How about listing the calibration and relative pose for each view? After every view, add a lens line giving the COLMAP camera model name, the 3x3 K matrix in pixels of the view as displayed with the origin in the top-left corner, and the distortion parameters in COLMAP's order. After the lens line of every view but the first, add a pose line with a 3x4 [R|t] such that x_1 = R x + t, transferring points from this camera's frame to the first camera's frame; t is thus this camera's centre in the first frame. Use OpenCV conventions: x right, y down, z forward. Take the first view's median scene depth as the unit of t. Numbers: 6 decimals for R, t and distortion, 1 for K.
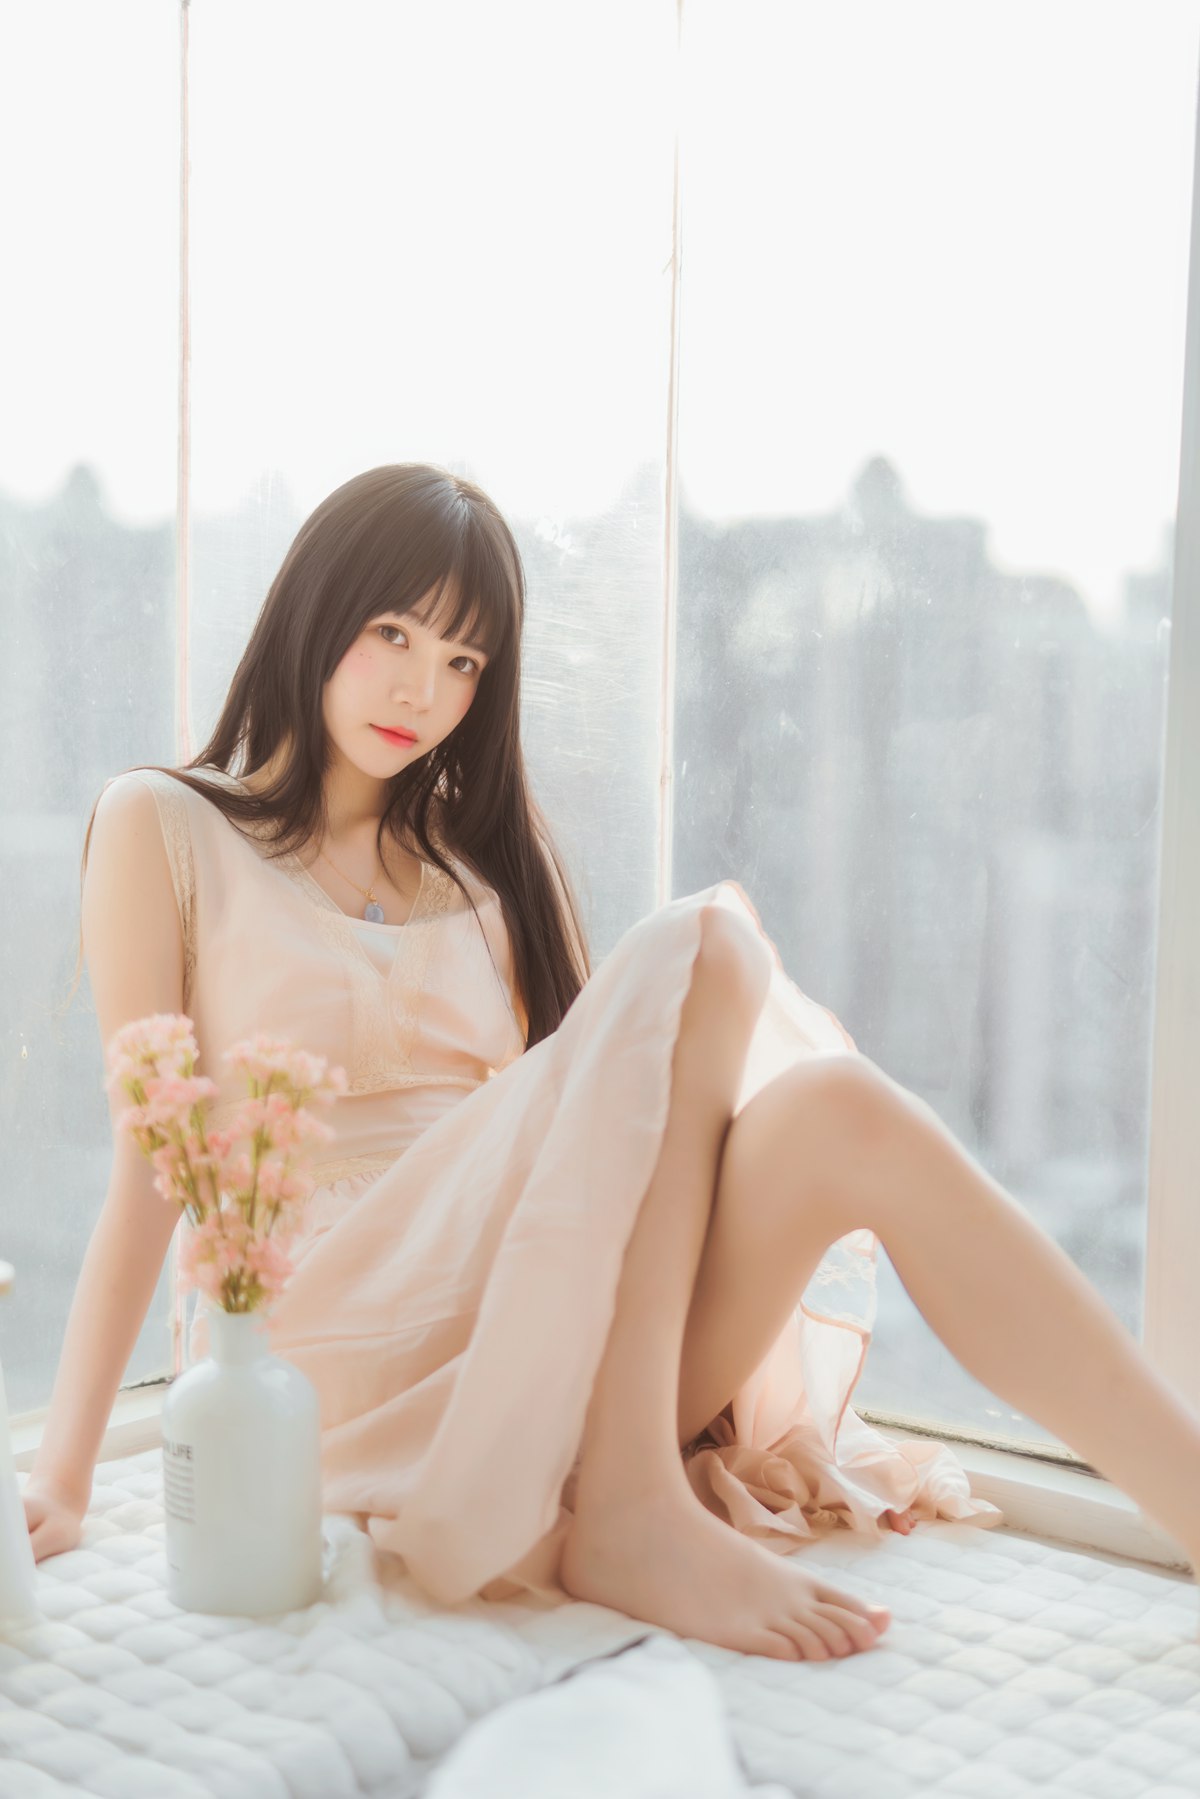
lens RADIAL K [[2535.8, 0, 600.0], [0, 2535.8, 899.5], [0, 0, 1]] dist [0.006156, 0.021074]
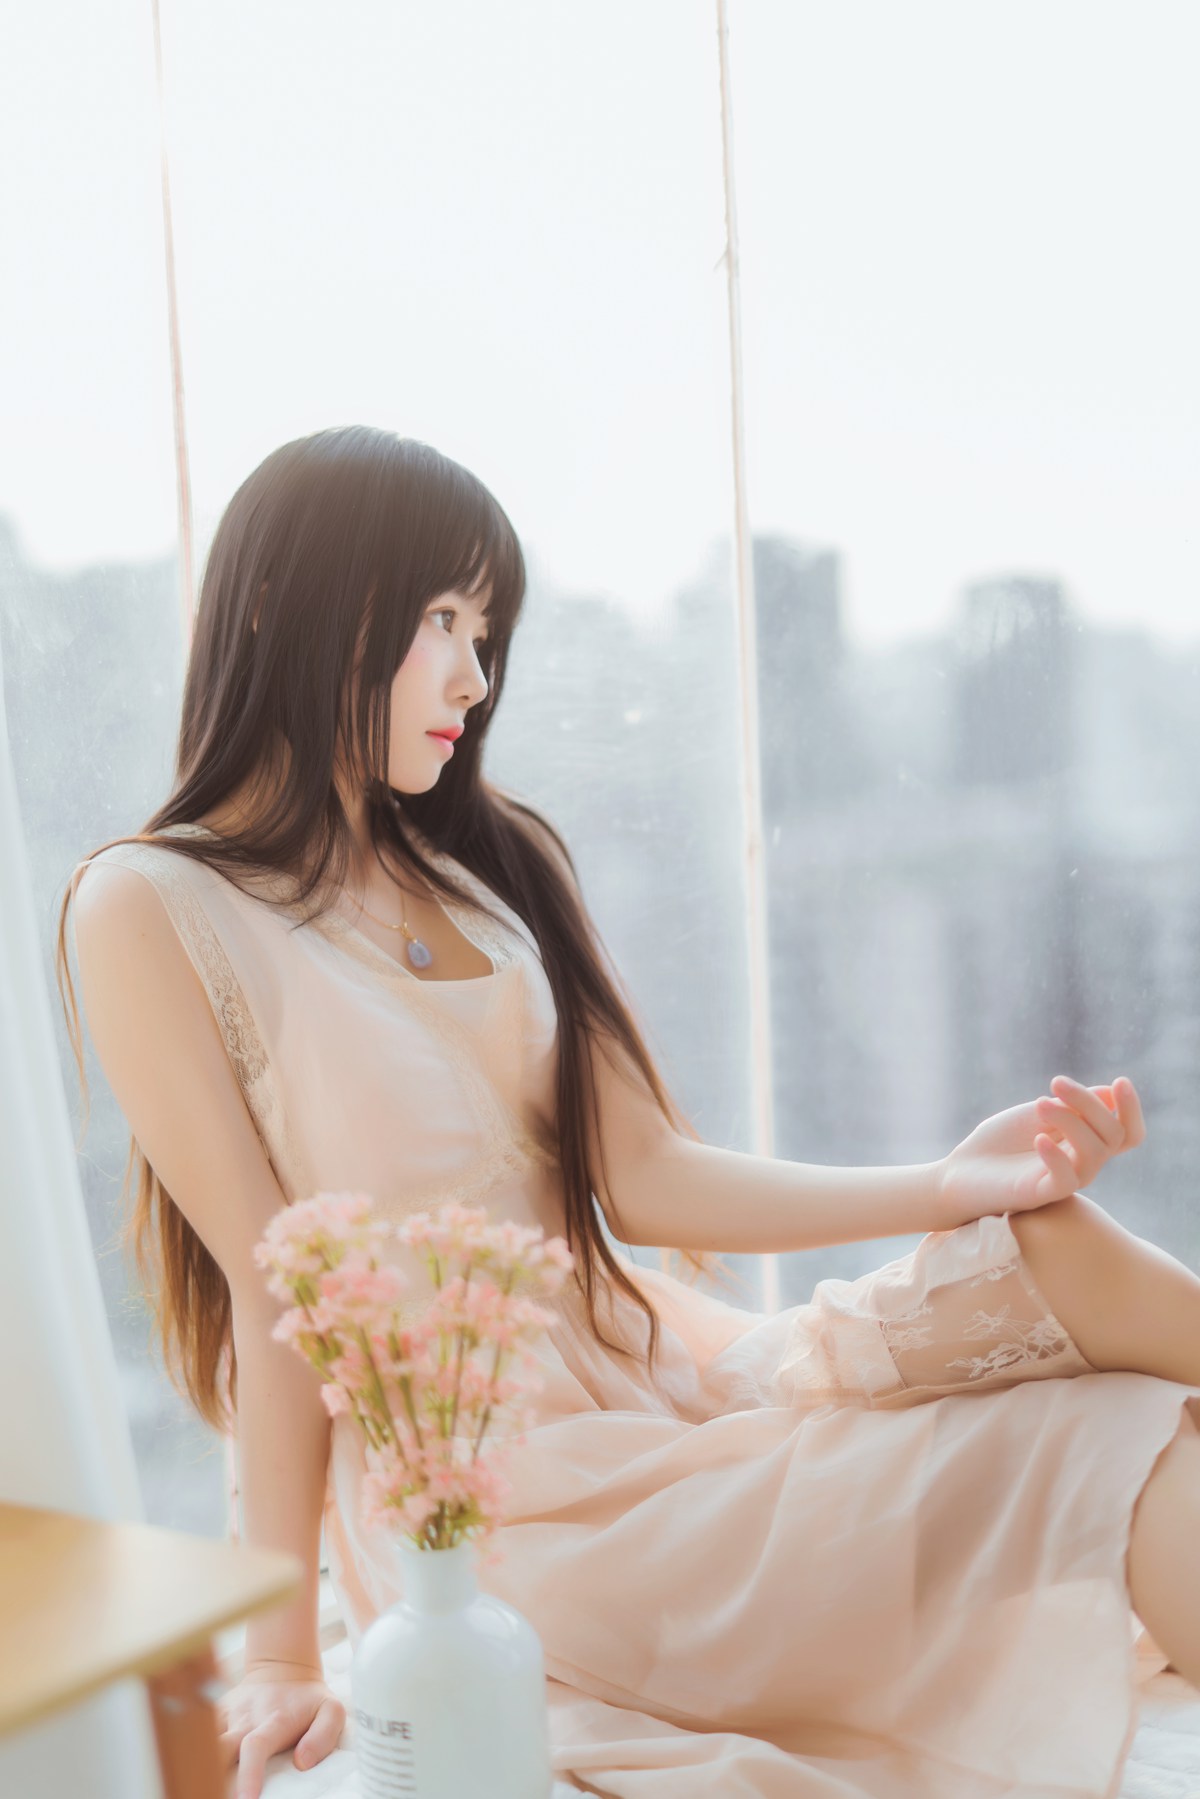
lens RADIAL K [[2535.8, 0, 600.0], [0, 2535.8, 899.5], [0, 0, 1]] dist [0.006156, 0.021074]
pose [[0.985287, -0.073623, 0.154236, -0.204389], [0.075501, 0.997125, -0.006351, -0.035841], [-0.153326, 0.017902, 0.988014, 0.185120]]
